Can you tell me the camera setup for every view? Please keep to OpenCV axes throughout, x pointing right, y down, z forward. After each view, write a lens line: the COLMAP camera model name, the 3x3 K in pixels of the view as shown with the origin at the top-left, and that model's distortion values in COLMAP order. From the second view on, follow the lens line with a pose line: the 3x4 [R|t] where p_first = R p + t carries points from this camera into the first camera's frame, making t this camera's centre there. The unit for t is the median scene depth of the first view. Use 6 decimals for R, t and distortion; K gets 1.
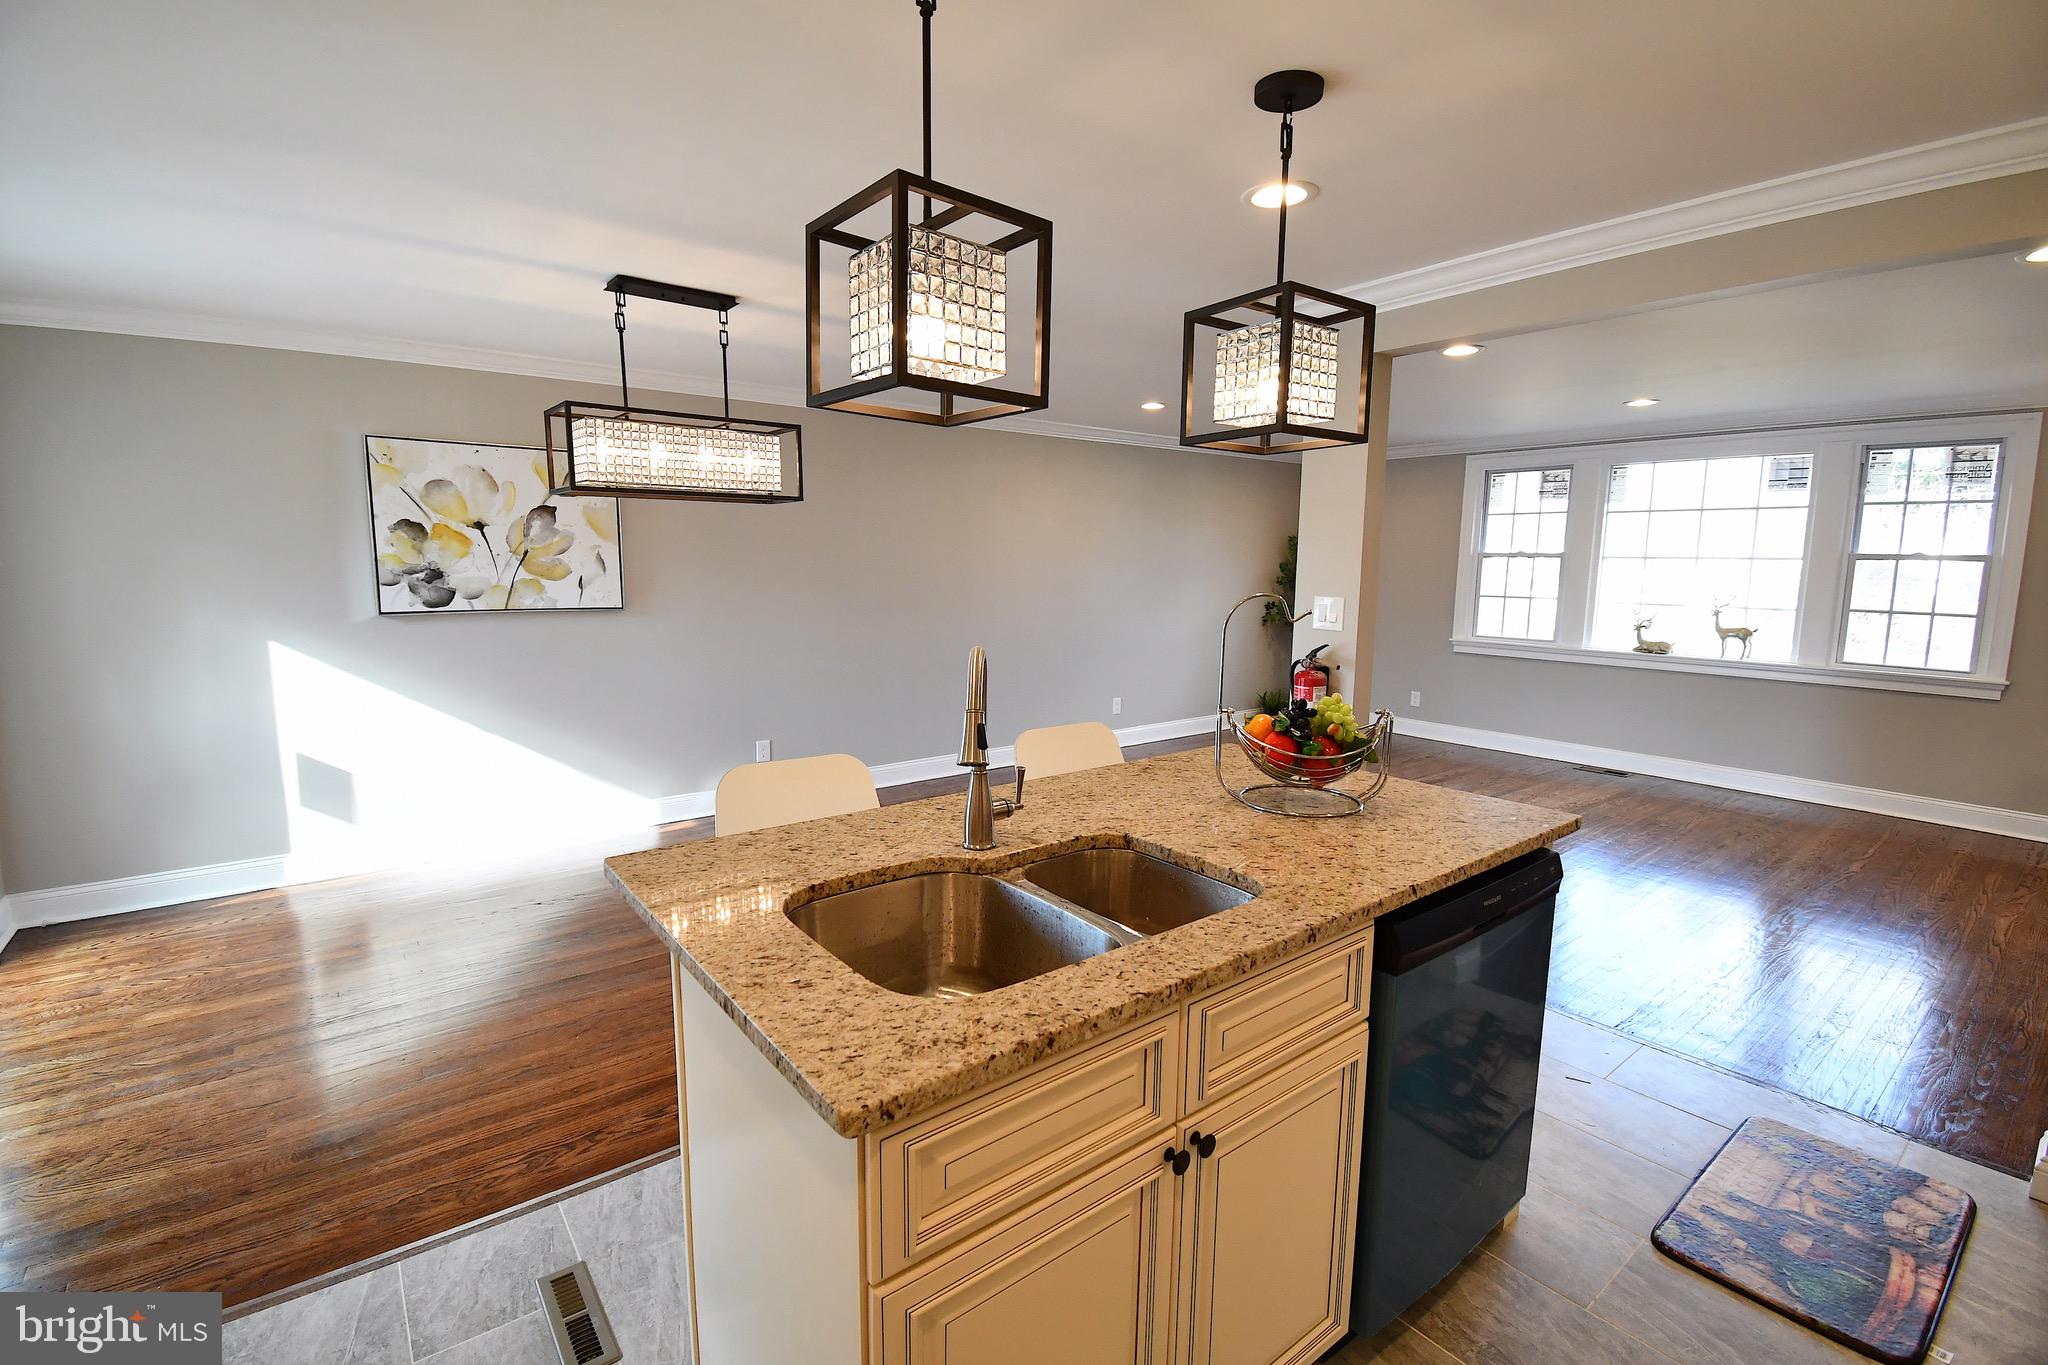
lens RADIAL K [[902.1, 0, 1016.0], [0, 902.1, 681.2], [0, 0, 1]] dist [0.021441, -0.028059]
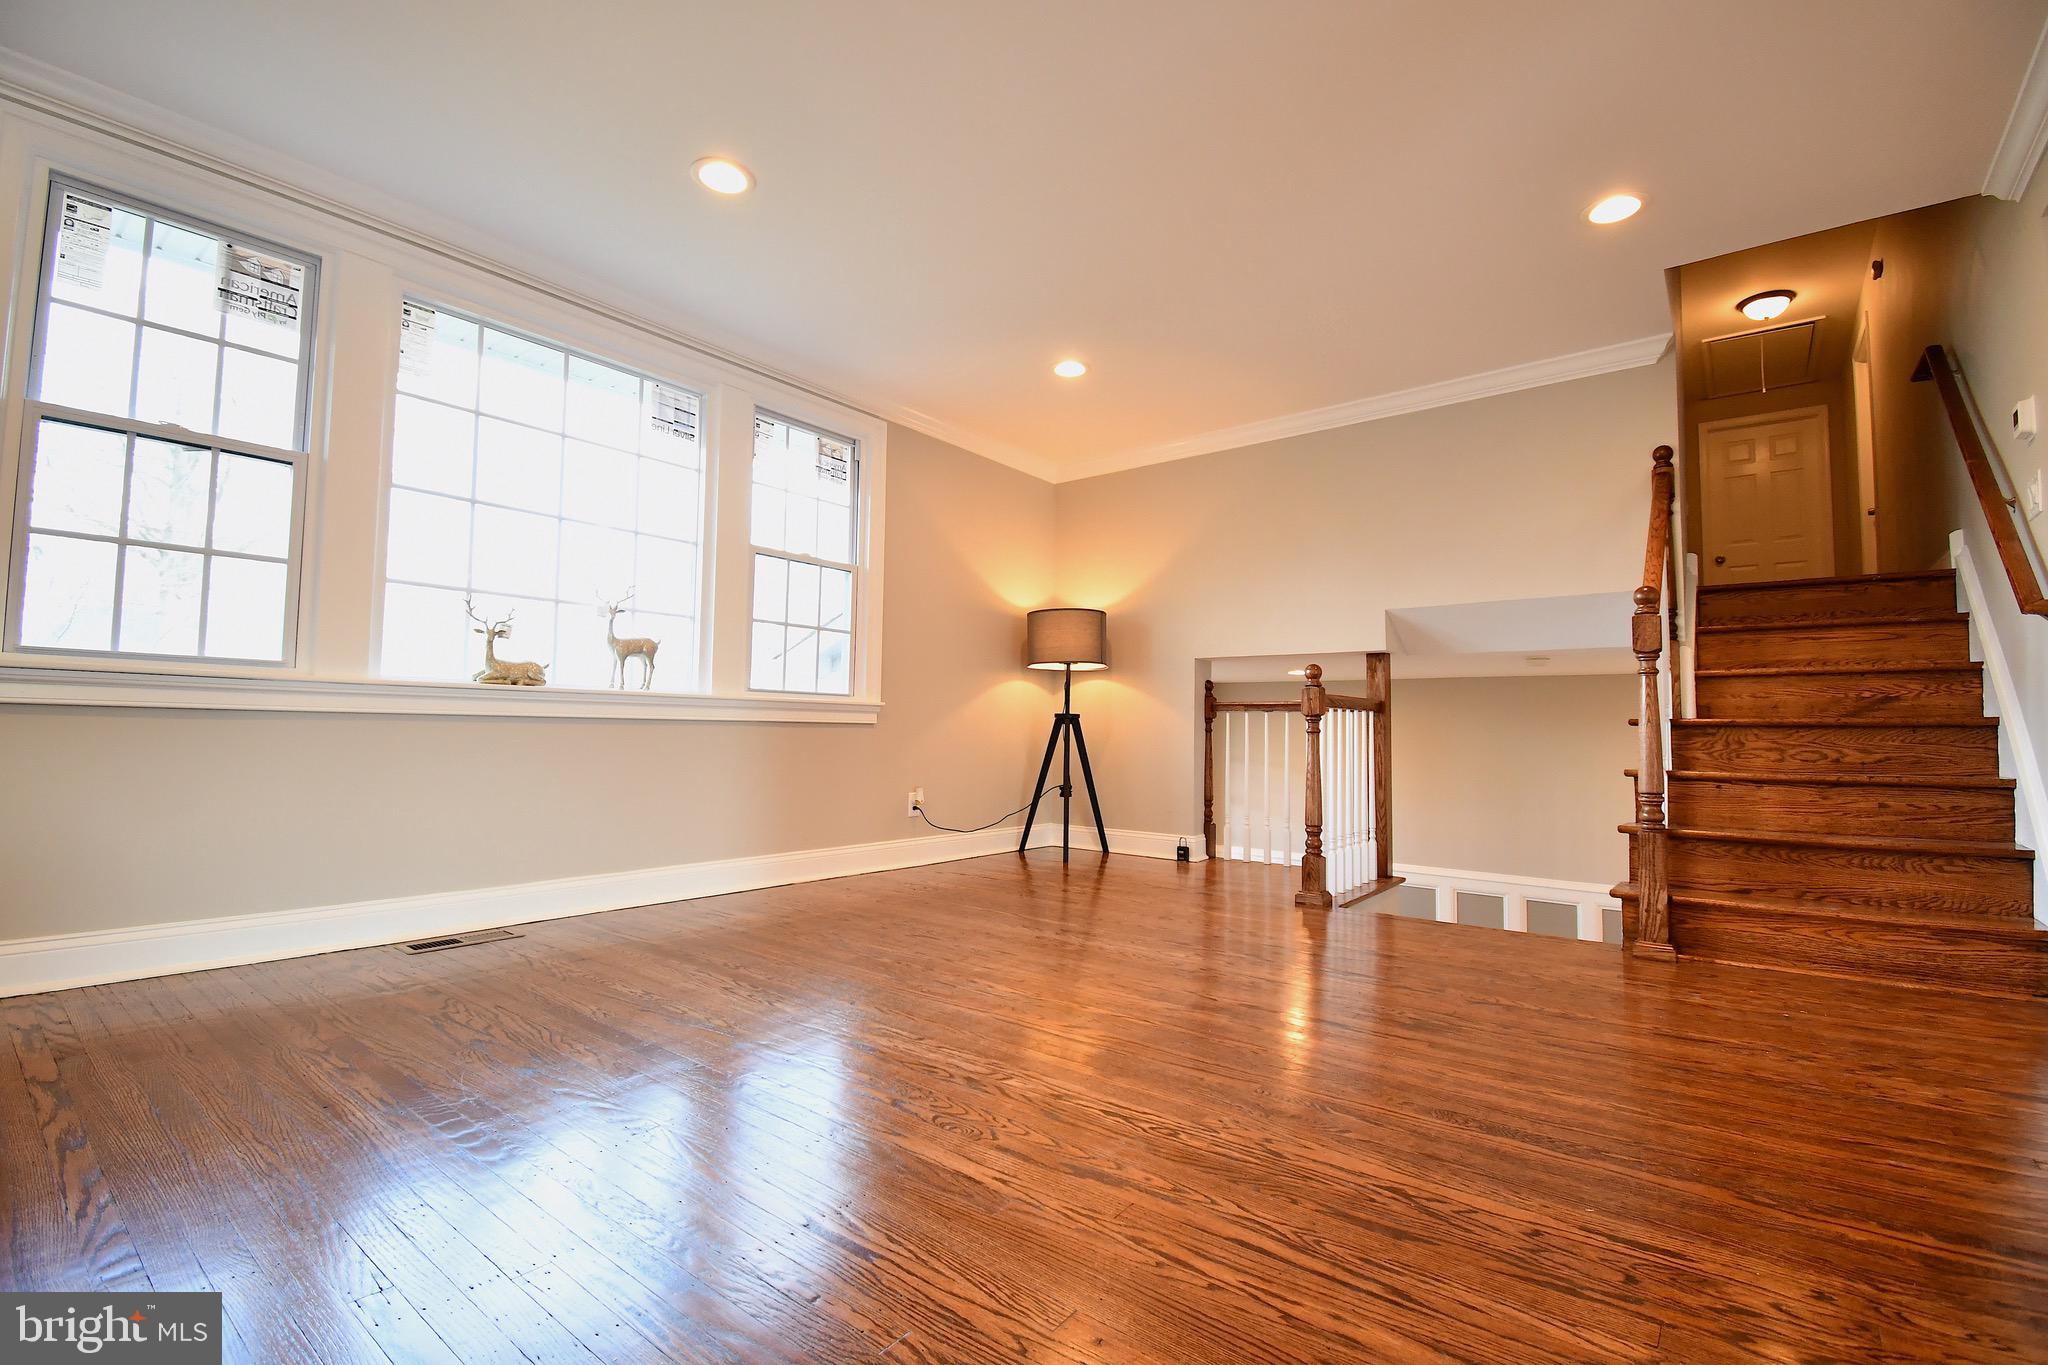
lens RADIAL K [[902.1, 0, 1016.0], [0, 902.1, 681.2], [0, 0, 1]] dist [0.021441, -0.028059]
pose [[-0.238514, 0.043733, 0.970154, 0.157610], [0.112568, 0.993497, -0.017111, 0.009732], [-0.964593, 0.105127, -0.241886, 1.009419]]
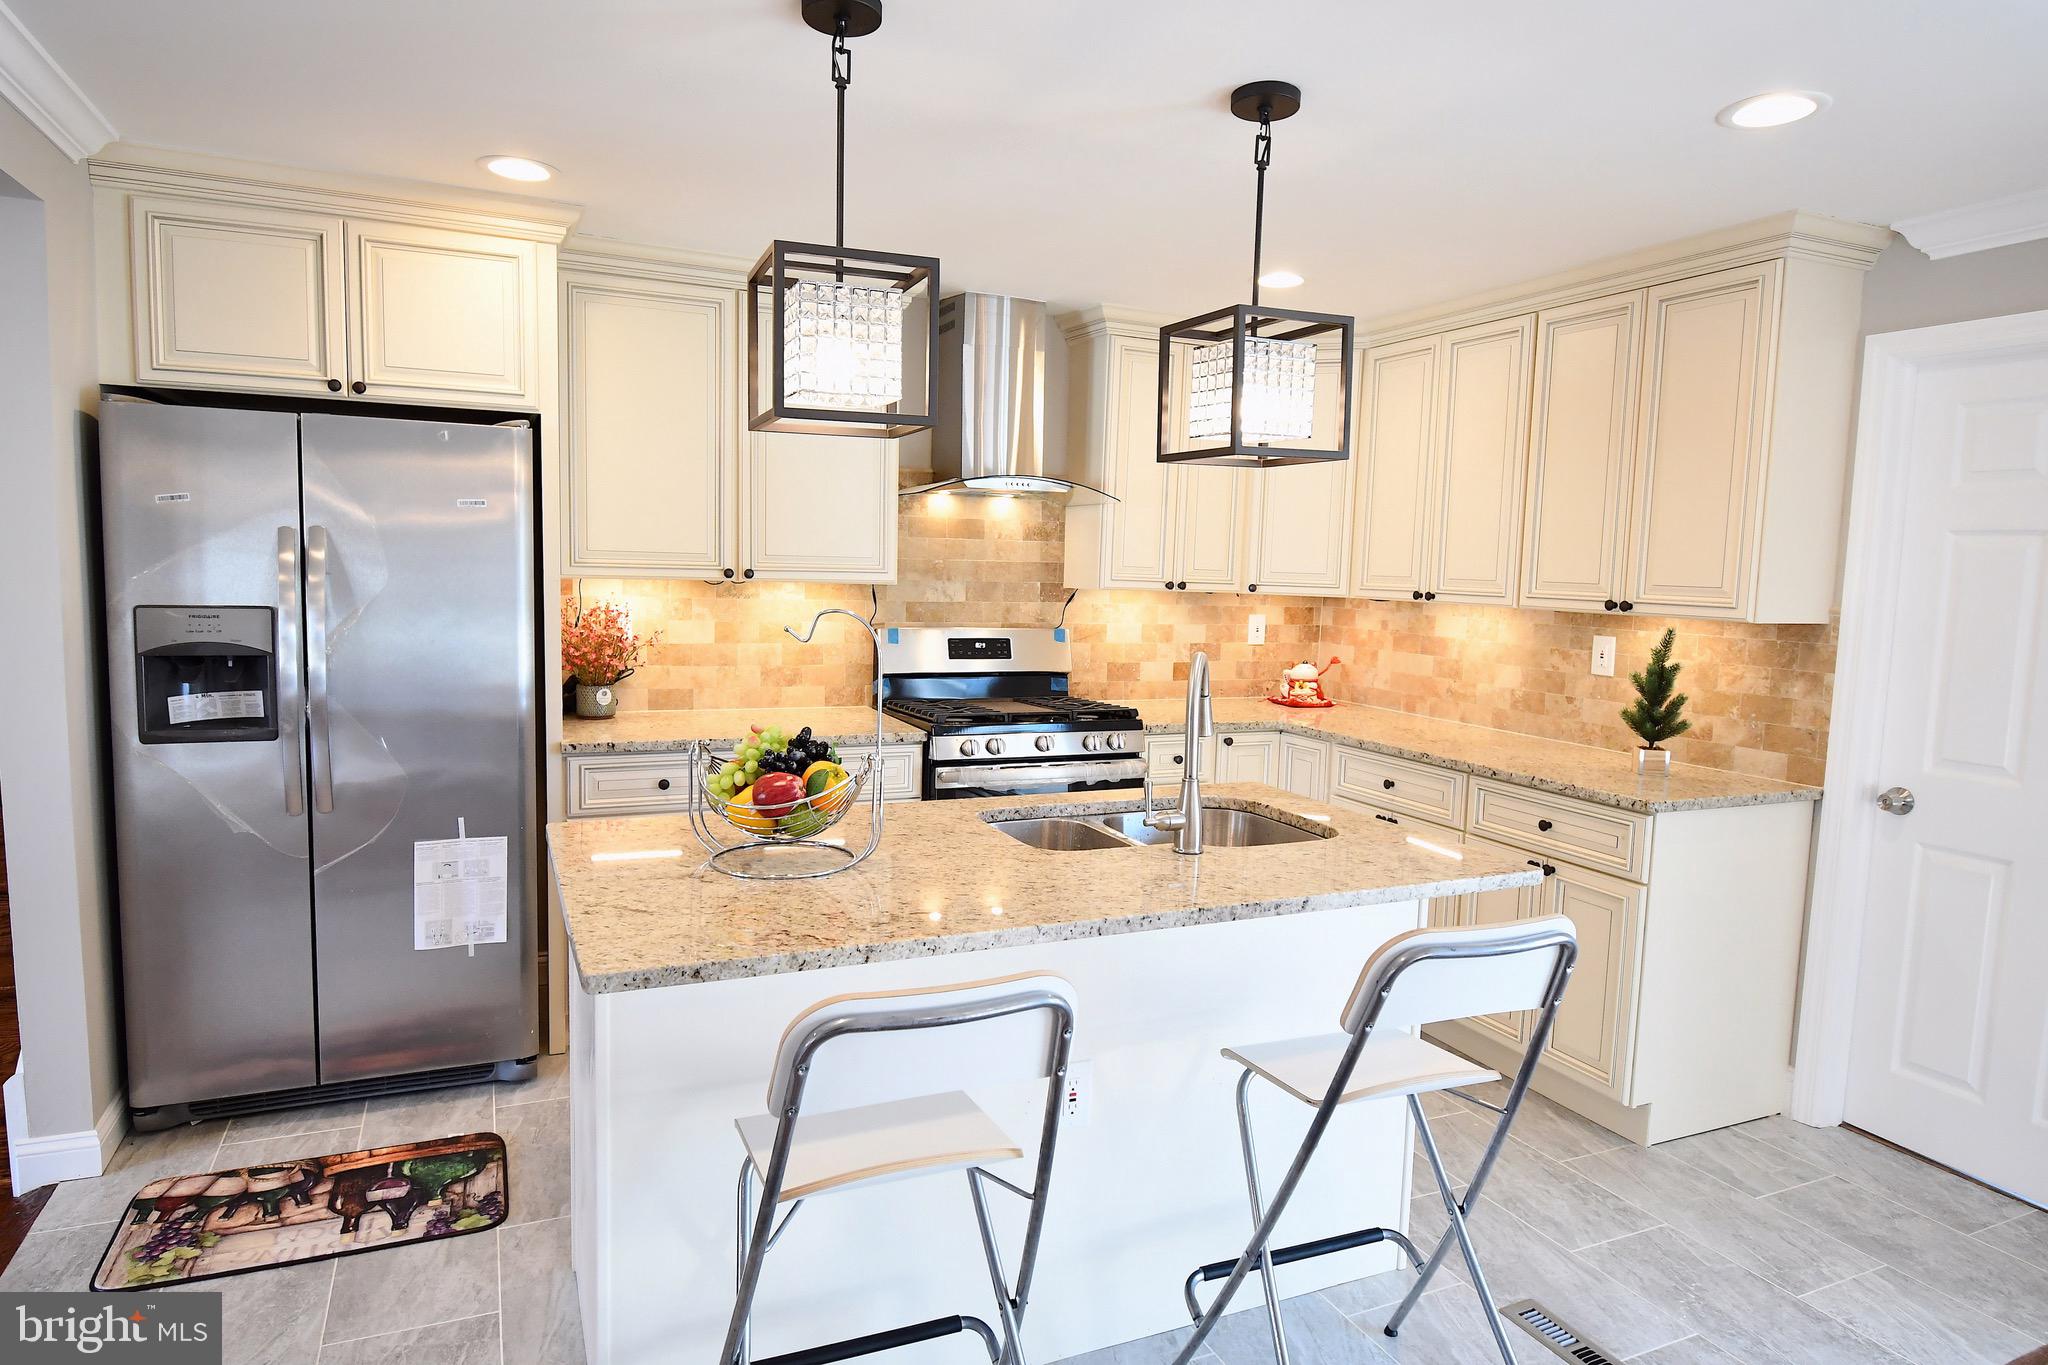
lens RADIAL K [[1197.1, 0, 1015.3], [0, 1197.1, 680.1], [0, 0, 1]] dist [0.017190, -0.025888]
pose [[-0.972467, -0.055365, 0.226368, -0.047630], [-0.001655, 0.972985, 0.230862, -0.104055], [-0.233034, 0.224131, -0.946288, 0.732852]]
